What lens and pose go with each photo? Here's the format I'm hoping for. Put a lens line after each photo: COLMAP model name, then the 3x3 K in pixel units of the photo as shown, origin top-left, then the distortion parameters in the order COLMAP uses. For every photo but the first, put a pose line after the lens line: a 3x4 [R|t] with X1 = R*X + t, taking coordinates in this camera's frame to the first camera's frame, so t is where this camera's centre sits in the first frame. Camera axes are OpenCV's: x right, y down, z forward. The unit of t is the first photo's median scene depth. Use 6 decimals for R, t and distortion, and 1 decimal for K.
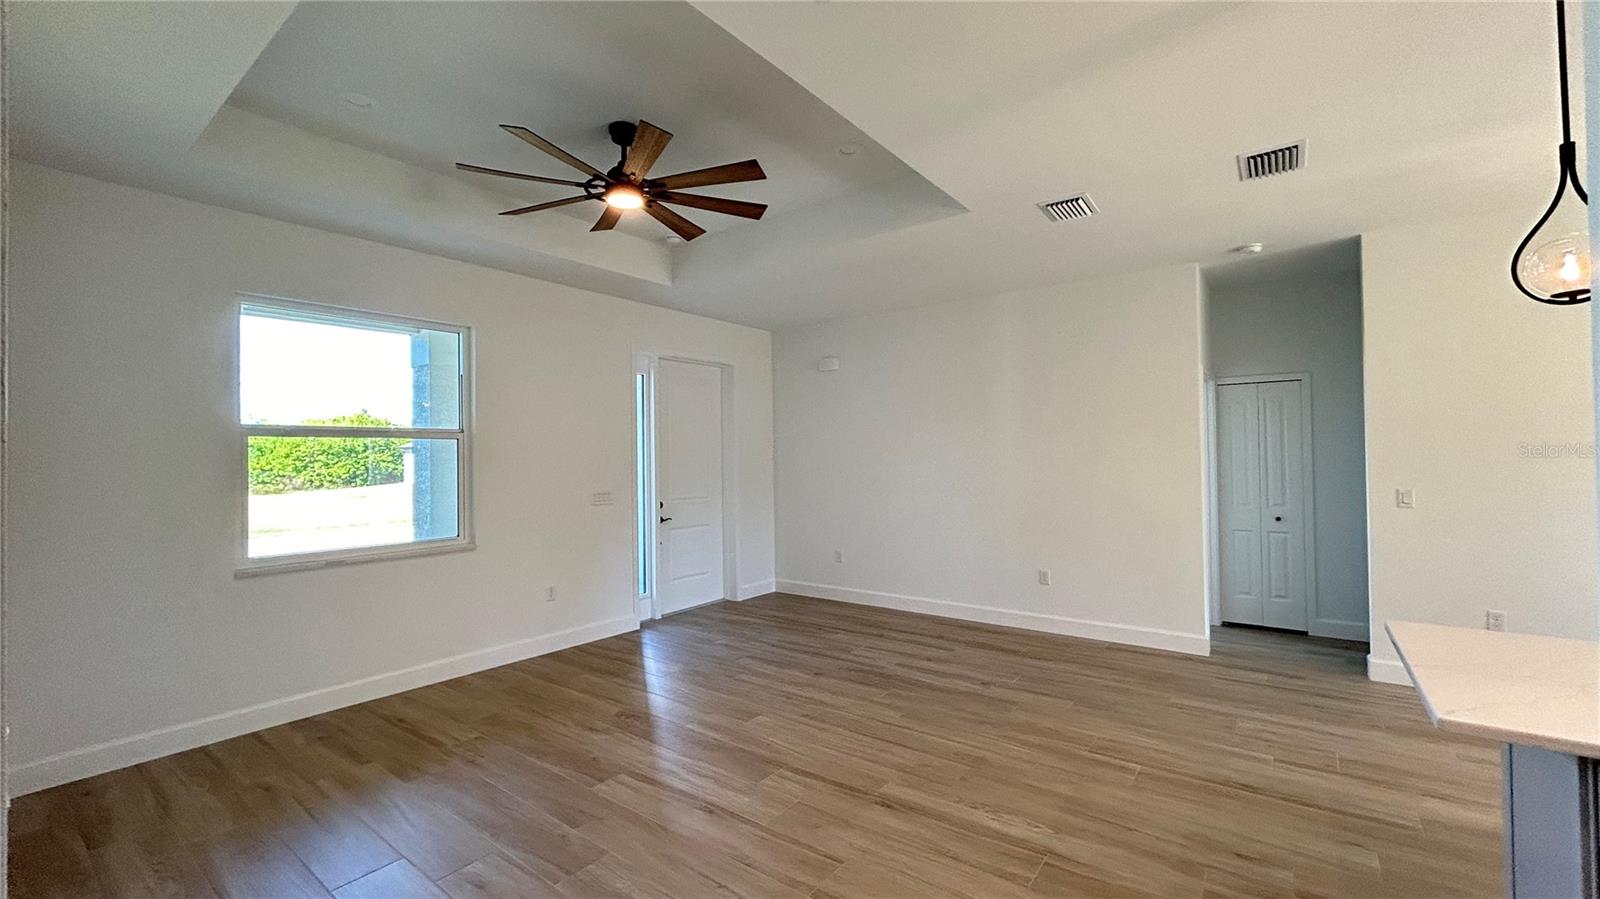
lens RADIAL K [[649.9, 0, 800.9], [0, 649.9, 446.5], [0, 0, 1]] dist [0.002659, 0.000382]
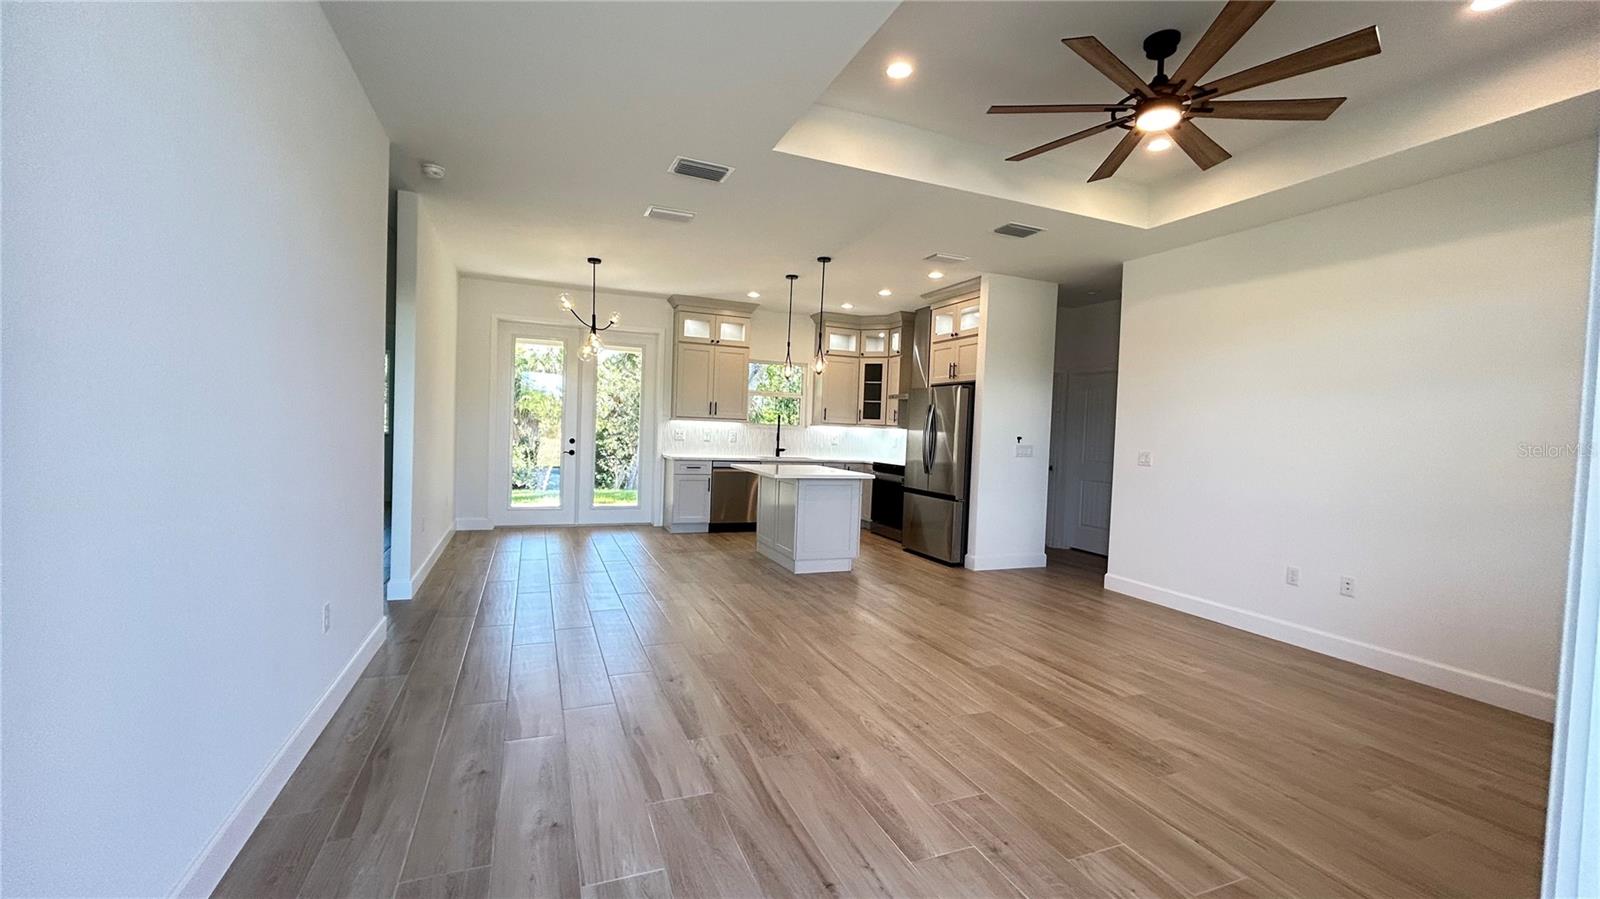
lens RADIAL K [[649.9, 0, 800.9], [0, 649.9, 446.5], [0, 0, 1]] dist [0.002659, 0.000382]
pose [[-0.863487, -0.033175, 0.503279, -0.274545], [-0.033751, 0.999398, 0.007971, 0.071982], [-0.503241, -0.010103, -0.864087, 1.774553]]
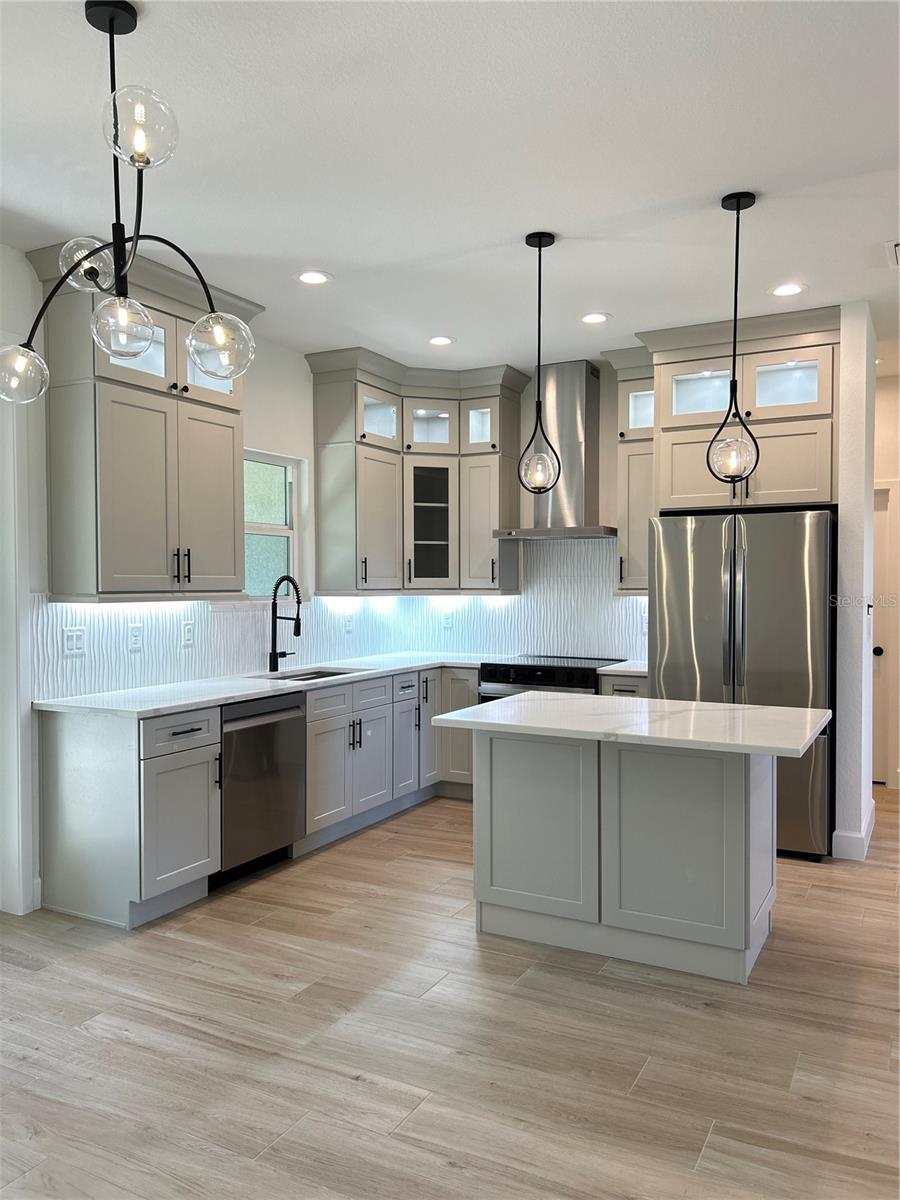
lens RADIAL K [[900.6, 0, 453.3], [0, 900.6, 605.2], [0, 0, 1]] dist [0.057276, -0.062611]
pose [[-0.986750, 0.019600, -0.161062, 0.898125], [0.018002, 0.999773, 0.011379, 0.016371], [0.161248, 0.008329, -0.986879, 1.247132]]
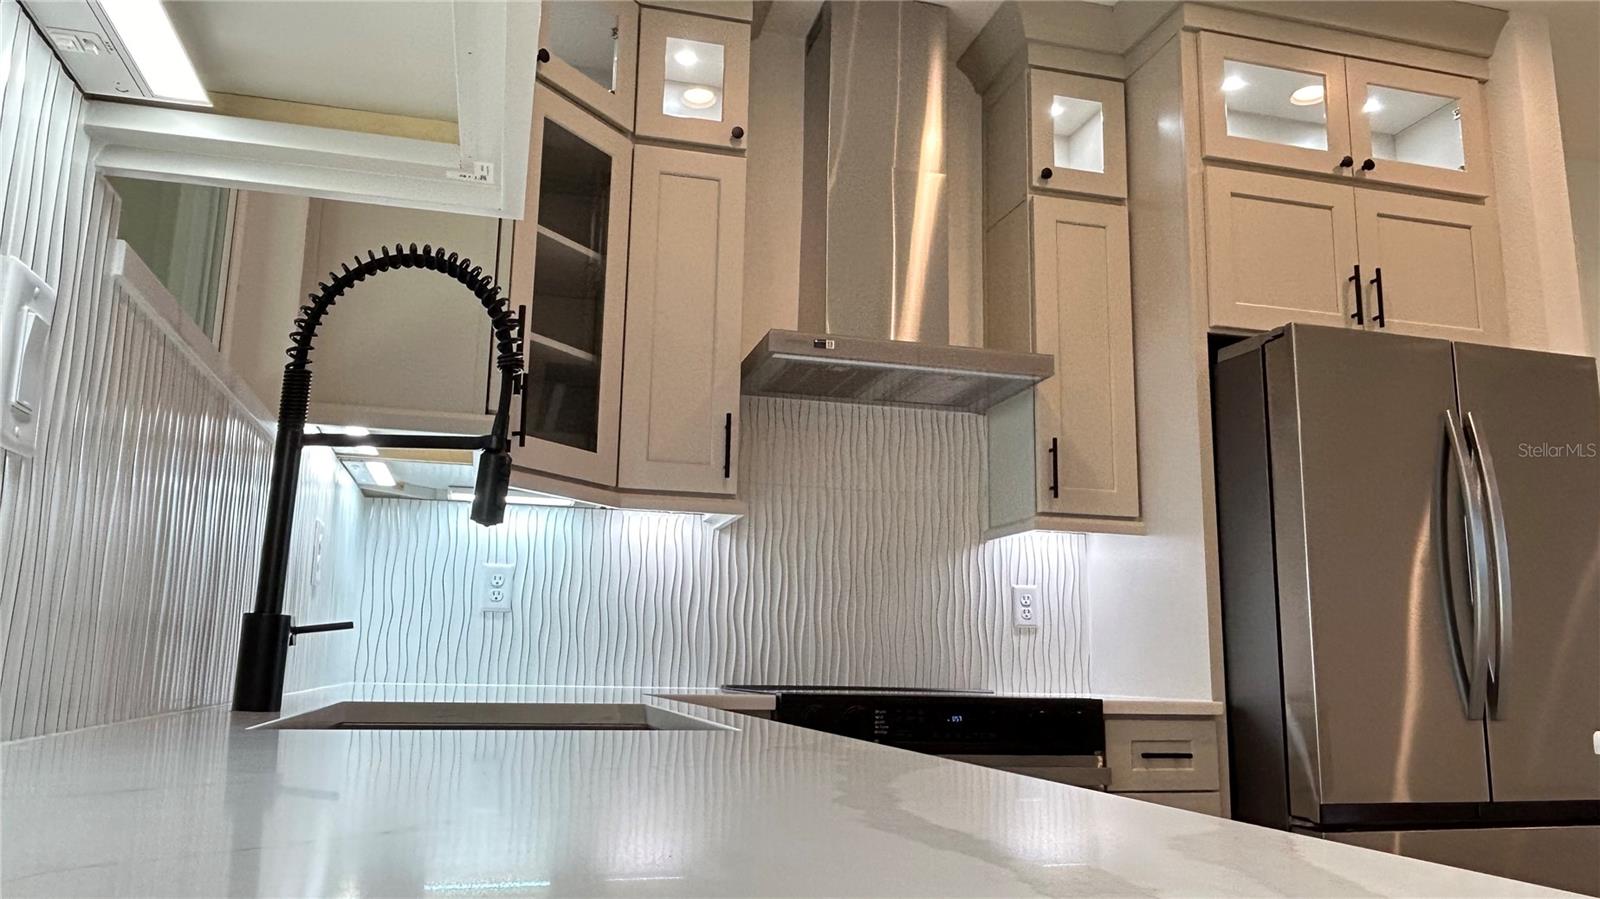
lens RADIAL K [[1172.6, 0, 795.1], [0, 1172.6, 449.0], [0, 0, 1]] dist [0.001449, 0.000266]
pose [[-0.614040, -0.143654, -0.776092, 1.136223], [0.000073, 0.983287, -0.182064, 0.115772], [0.789275, -0.111851, -0.603767, 0.184614]]
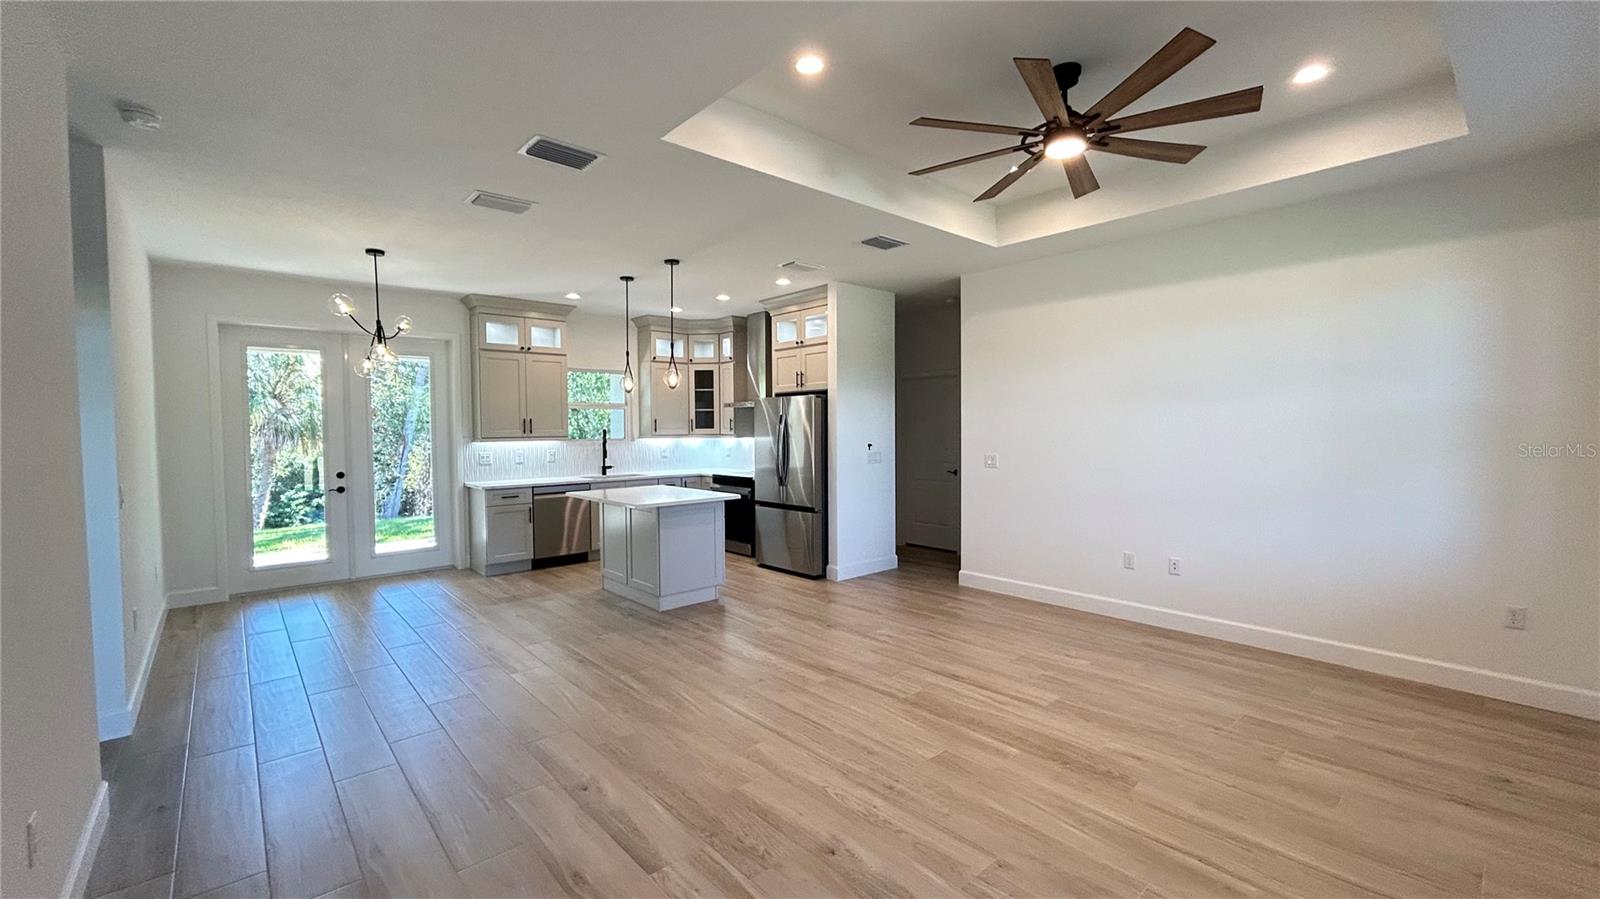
lens RADIAL K [[650.0, 0, 801.7], [0, 650.0, 449.0], [0, 0, 1]] dist [0.000383, 0.000378]
pose [[-0.981417, 0.015118, 0.191290, -0.065238], [0.018759, 0.999675, 0.017241, 0.021650], [-0.190967, 0.020510, -0.981382, 1.744295]]
